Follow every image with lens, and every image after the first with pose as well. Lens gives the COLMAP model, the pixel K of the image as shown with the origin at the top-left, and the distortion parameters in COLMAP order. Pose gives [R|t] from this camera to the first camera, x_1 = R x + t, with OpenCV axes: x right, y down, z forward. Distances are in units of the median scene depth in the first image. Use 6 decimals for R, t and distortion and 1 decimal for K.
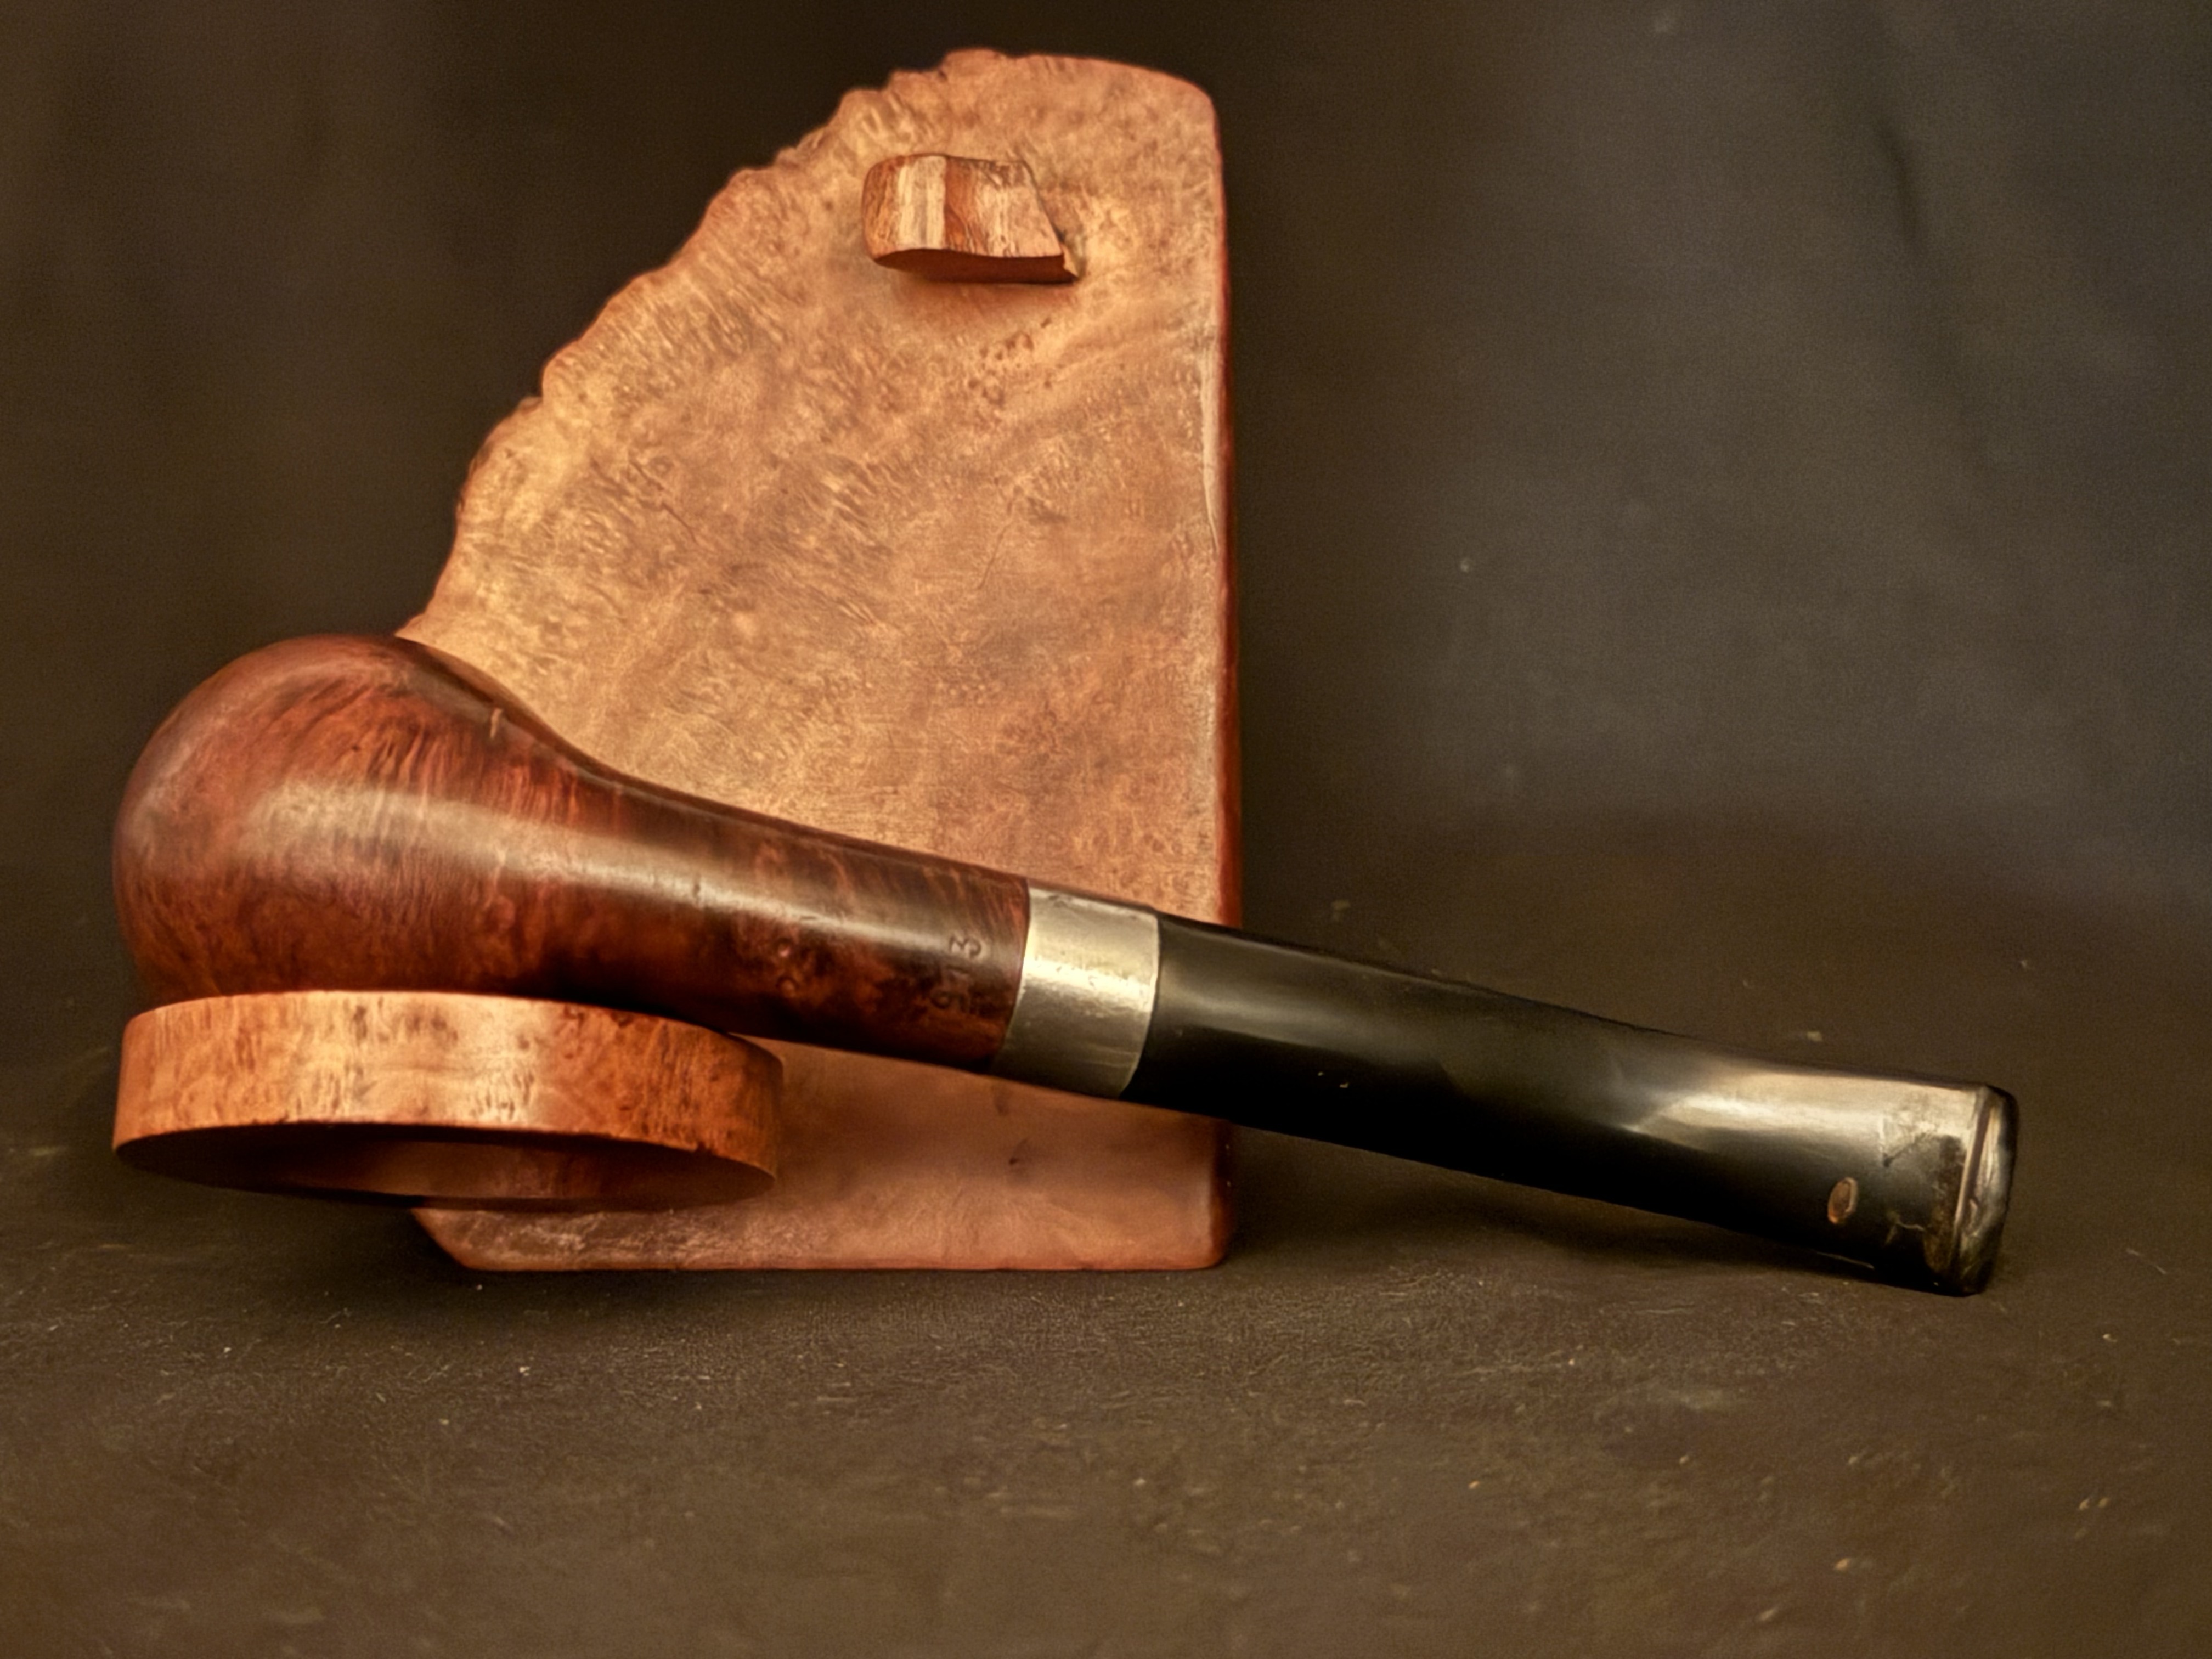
lens RADIAL K [[3218.1, 0, 1156.6], [0, 3218.1, 827.3], [0, 0, 1]] dist [0.058069, 0.000000]
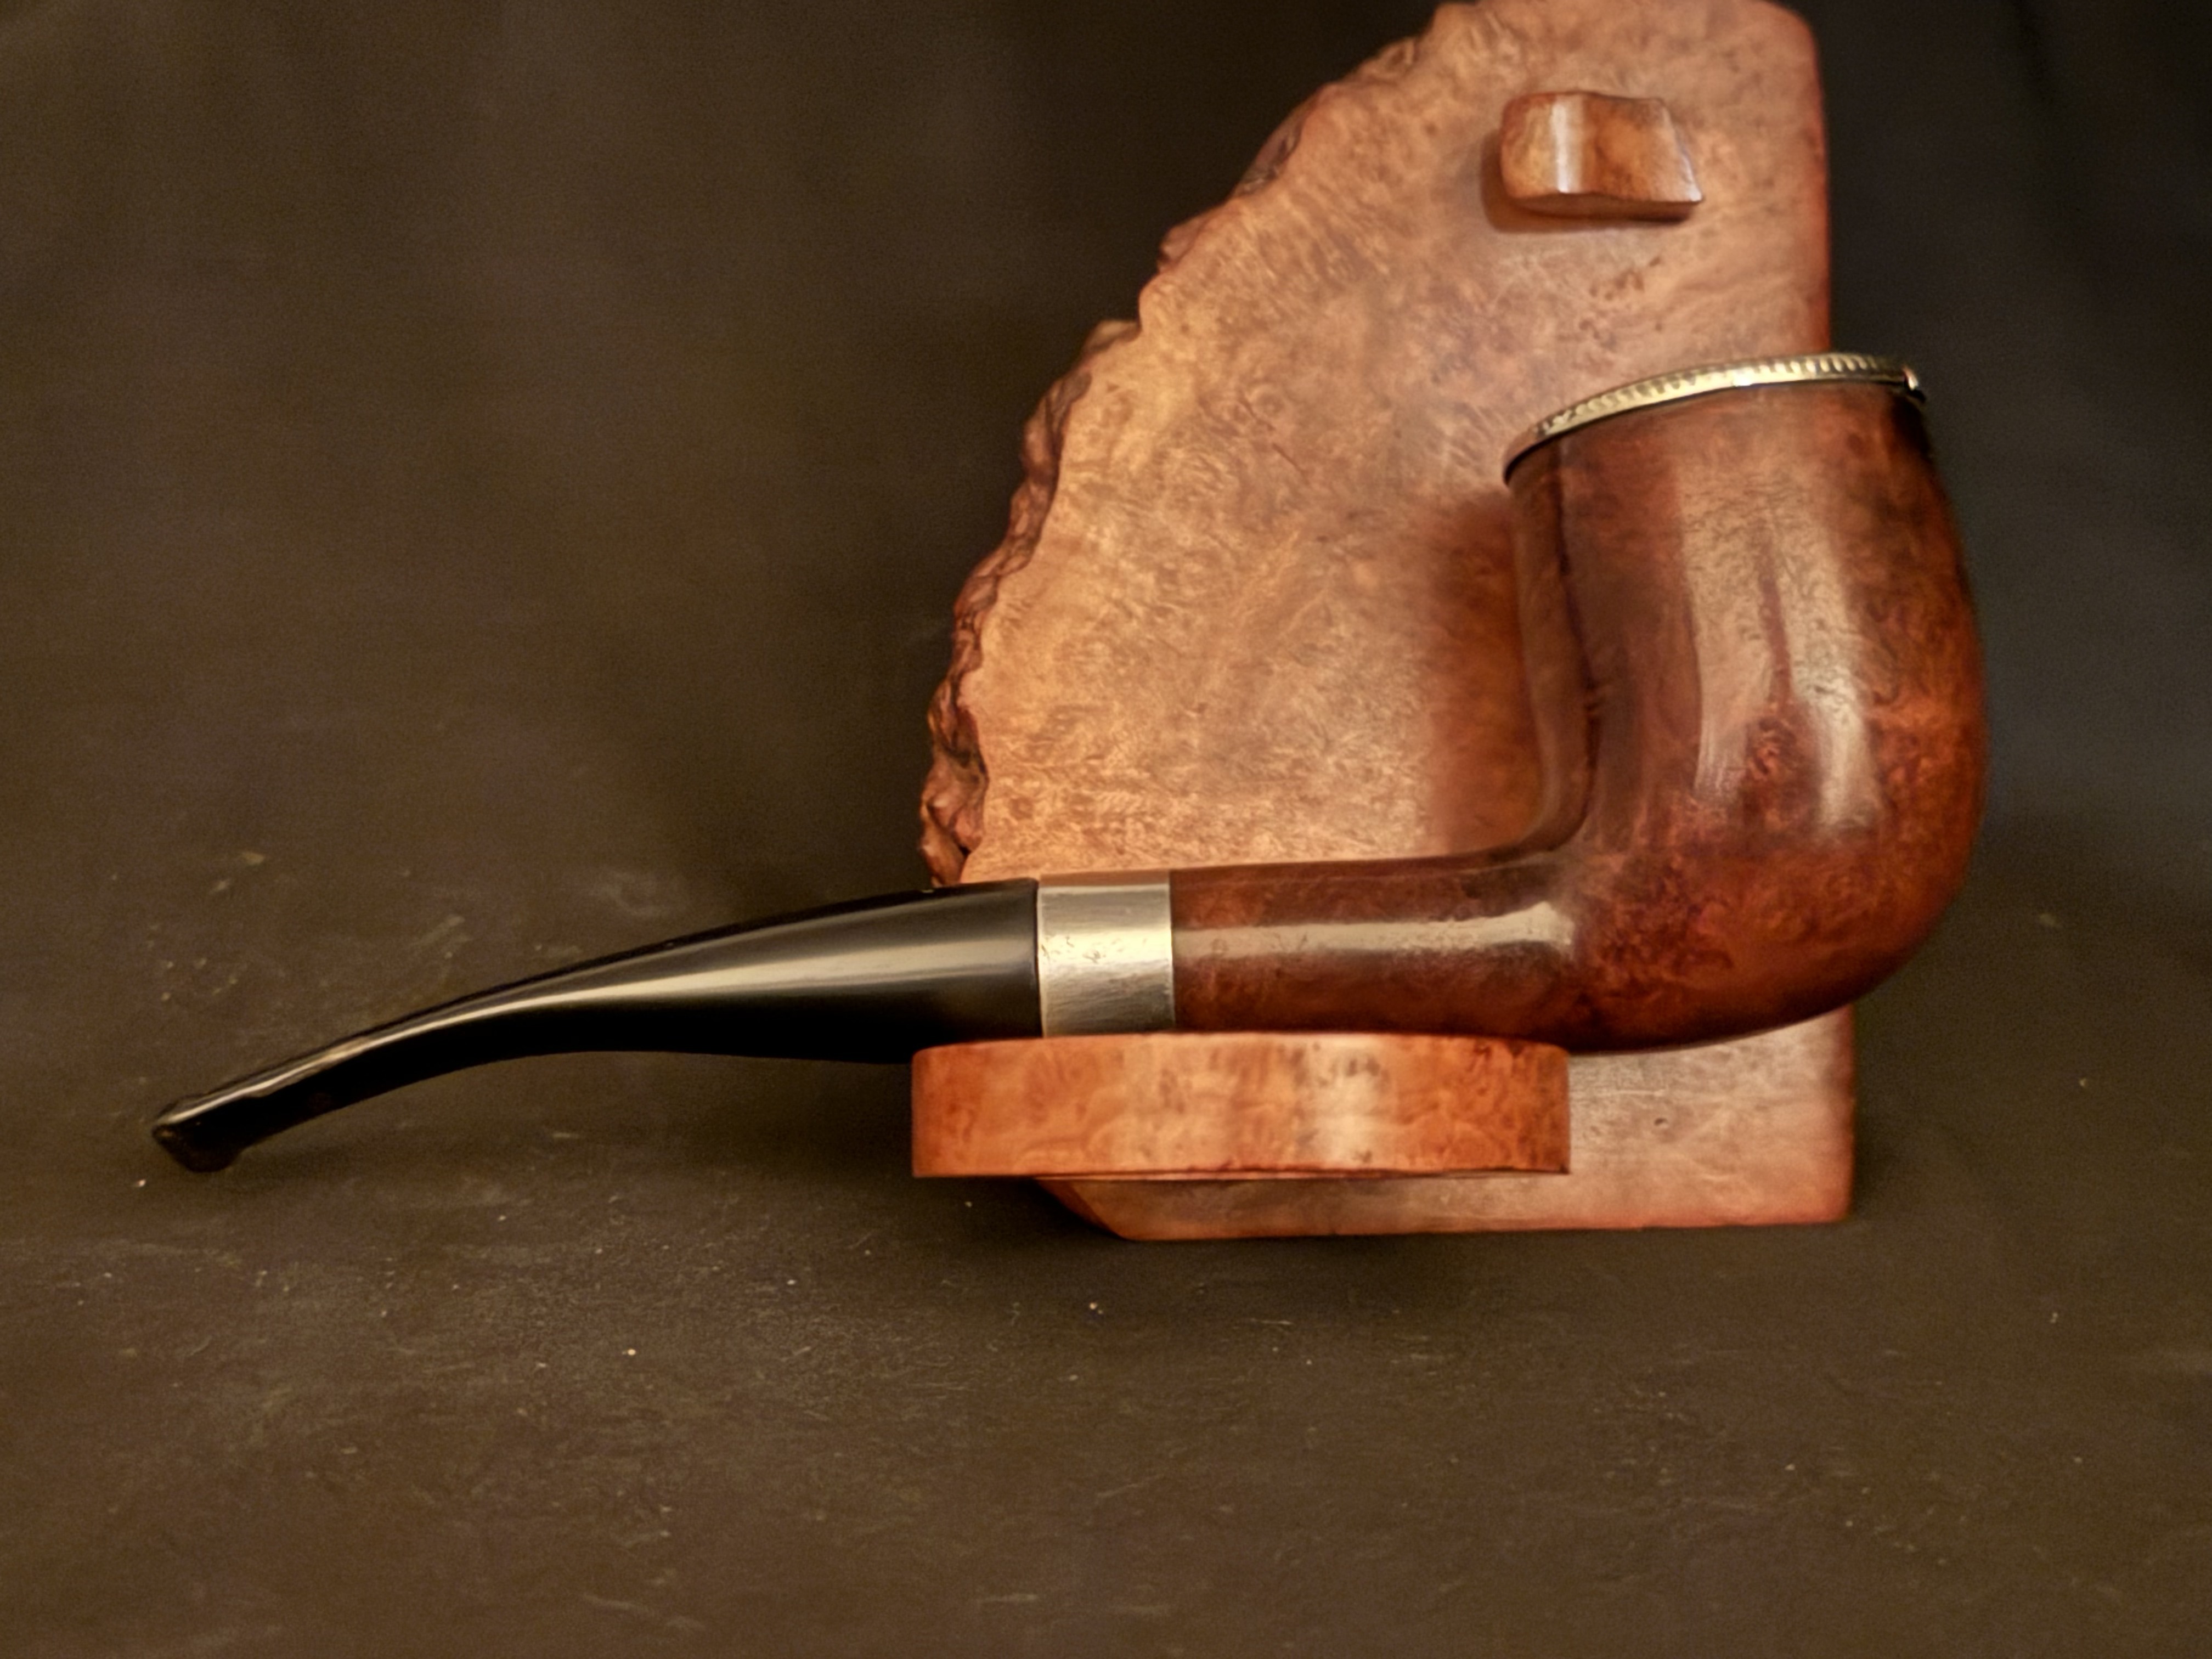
lens RADIAL K [[3218.1, 0, 1063.6], [0, 3218.1, 838.2], [0, 0, 1]] dist [0.058069, 0.000000]
pose [[0.982391, -0.006961, 0.186707, -0.396796], [-0.016241, 0.992342, 0.122452, -0.100775], [-0.186129, -0.123328, 0.974754, 0.056934]]
